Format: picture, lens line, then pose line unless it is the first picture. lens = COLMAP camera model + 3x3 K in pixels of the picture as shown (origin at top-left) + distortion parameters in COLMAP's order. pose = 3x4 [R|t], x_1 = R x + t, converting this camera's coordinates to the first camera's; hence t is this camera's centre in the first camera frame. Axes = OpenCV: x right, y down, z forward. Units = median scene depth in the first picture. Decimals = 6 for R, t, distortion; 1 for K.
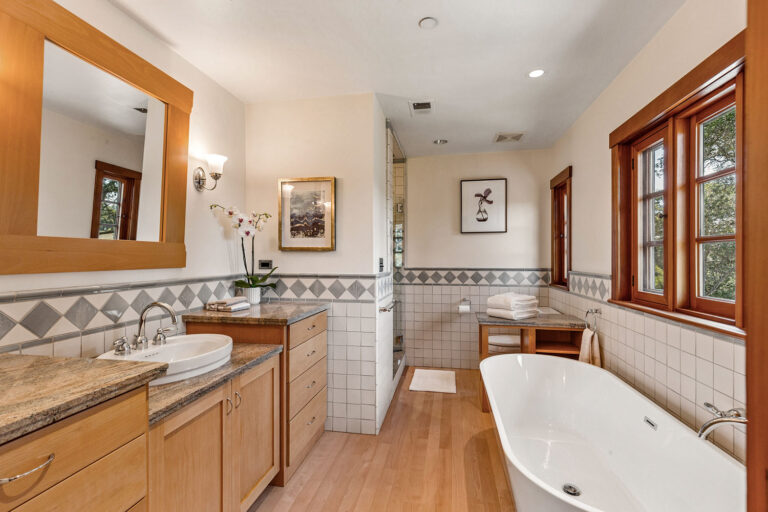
lens RADIAL K [[357.1, 0, 385.6], [0, 357.1, 256.9], [0, 0, 1]] dist [0.008781, -0.000176]
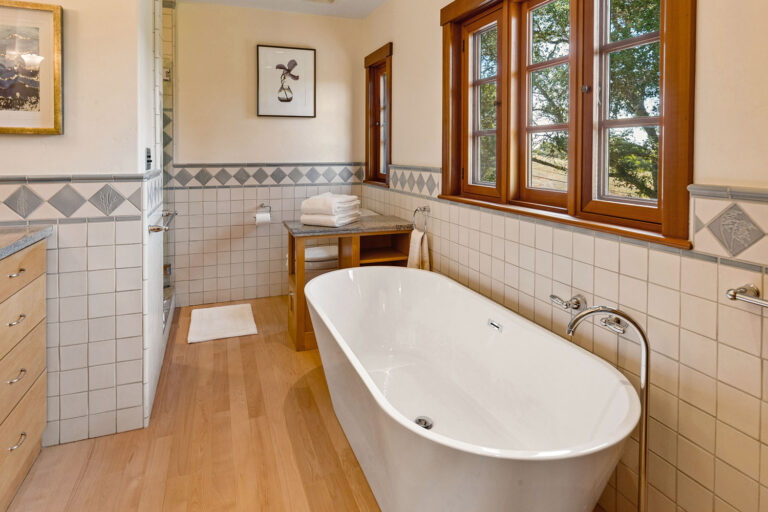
lens RADIAL K [[444.1, 0, 376.8], [0, 444.1, 157.0], [0, 0, 1]] dist [0.003532, -0.002562]
pose [[0.856677, -0.005786, 0.515821, -0.077545], [-0.000874, 0.999919, 0.012667, 0.009080], [-0.515853, -0.011302, 0.856603, 0.120796]]
